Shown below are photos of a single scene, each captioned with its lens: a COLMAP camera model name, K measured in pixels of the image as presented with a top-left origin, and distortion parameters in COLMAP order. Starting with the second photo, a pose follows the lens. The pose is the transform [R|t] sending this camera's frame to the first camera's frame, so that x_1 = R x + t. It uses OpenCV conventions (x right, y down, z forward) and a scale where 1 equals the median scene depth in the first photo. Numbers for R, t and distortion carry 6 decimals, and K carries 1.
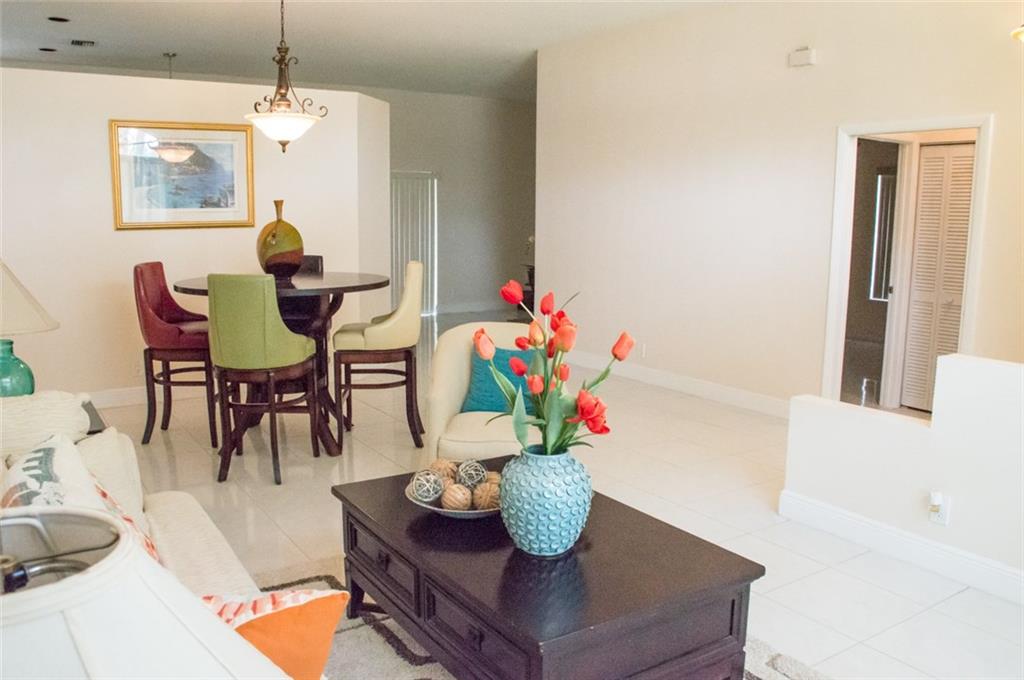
lens RADIAL K [[832.3, 0, 512.0], [0, 832.3, 340.0], [0, 0, 1]] dist [-0.161337, 0.107408]
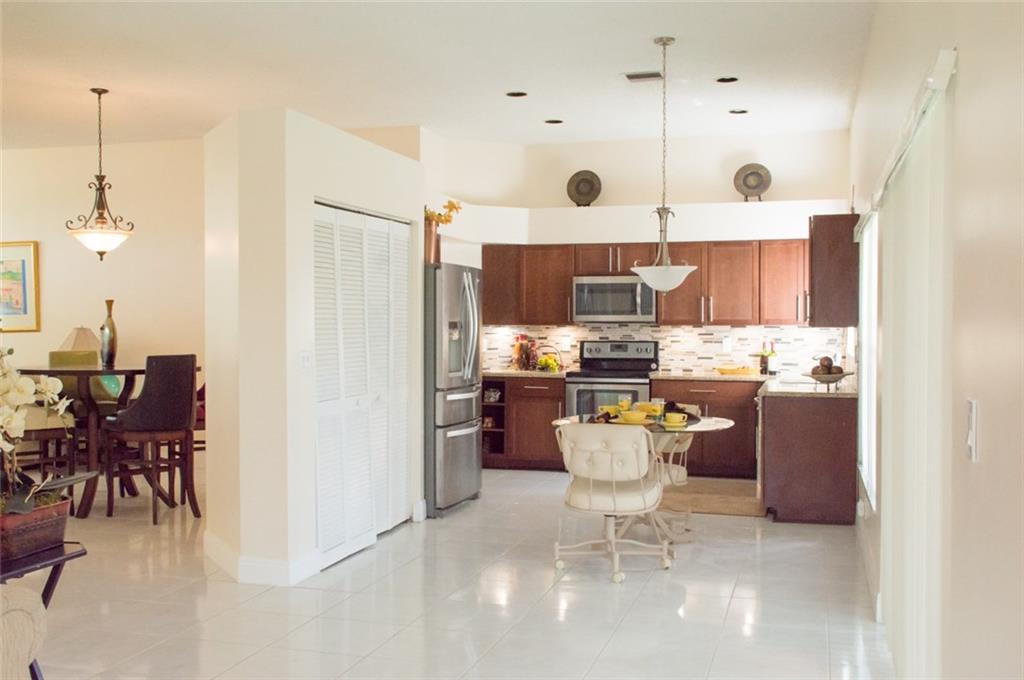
lens RADIAL K [[1028.4, 0, 512.0], [0, 1028.4, 340.0], [0, 0, 1]] dist [-0.035637, 0.011644]
pose [[0.656239, 0.001584, -0.754551, 1.740896], [-0.102268, 0.990957, -0.086864, -0.056998], [0.747590, 0.134170, 0.650467, 0.650813]]
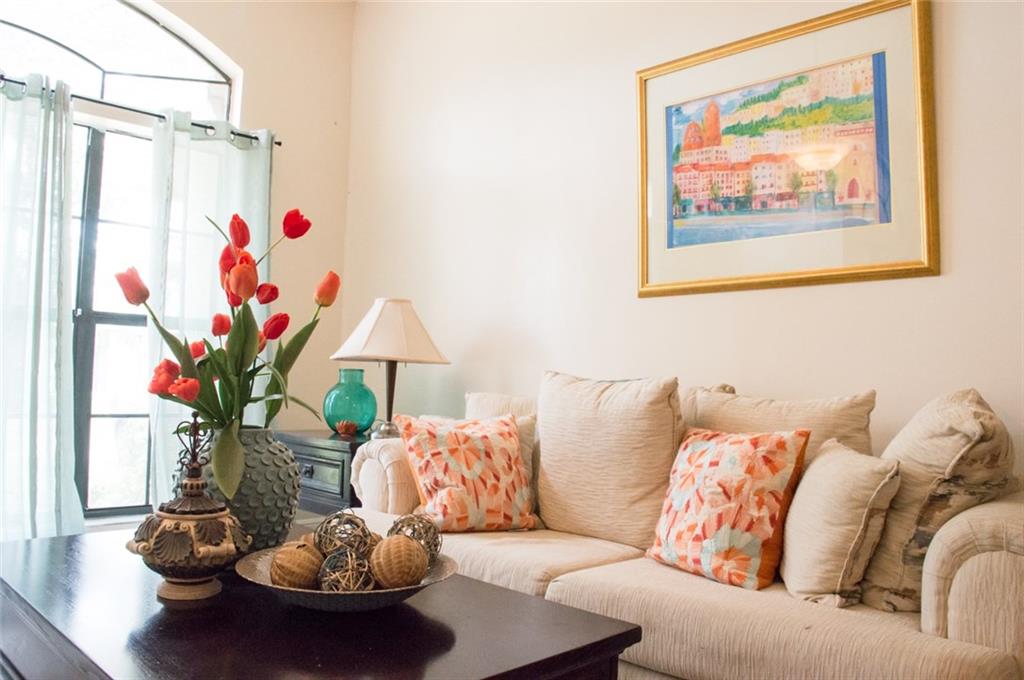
lens RADIAL K [[804.2, 0, 512.0], [0, 804.2, 340.0], [0, 0, 1]] dist [-0.155037, 0.100248]
pose [[0.210165, -0.051073, -0.976331, -0.670926], [-0.173333, 0.980868, -0.088622, -0.020776], [0.962178, 0.187855, 0.197292, 1.045785]]
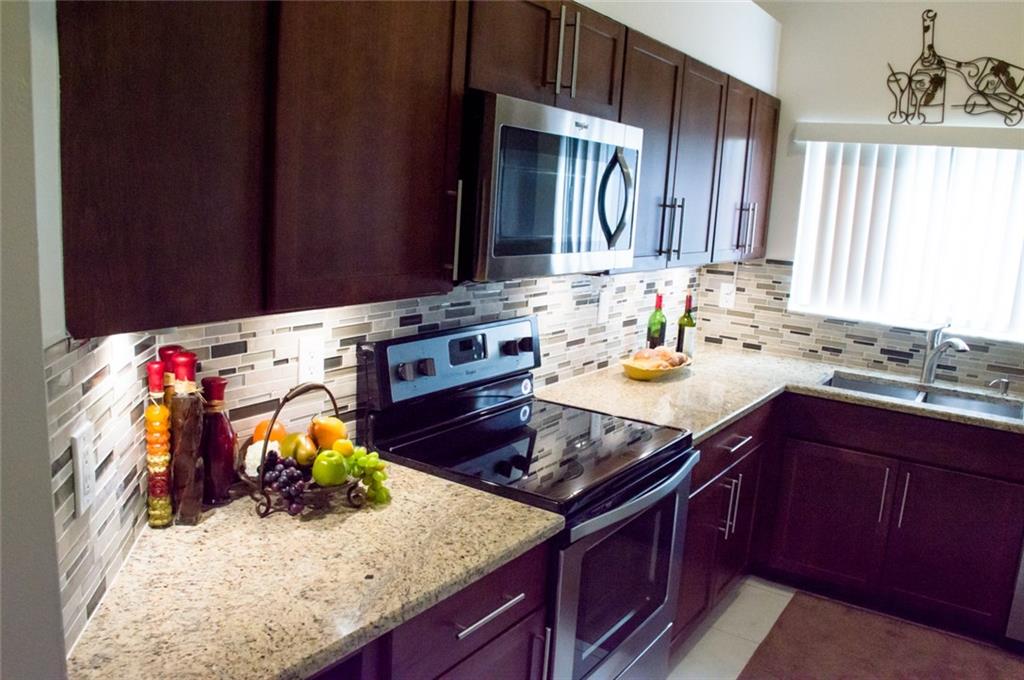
lens RADIAL K [[804.2, 0, 512.0], [0, 804.2, 340.0], [0, 0, 1]] dist [-0.155037, 0.100248]
pose [[0.922454, -0.017505, 0.385710, -0.323512], [-0.005356, 0.998295, 0.058117, -0.344292], [-0.386070, -0.055676, 0.920788, 2.017969]]
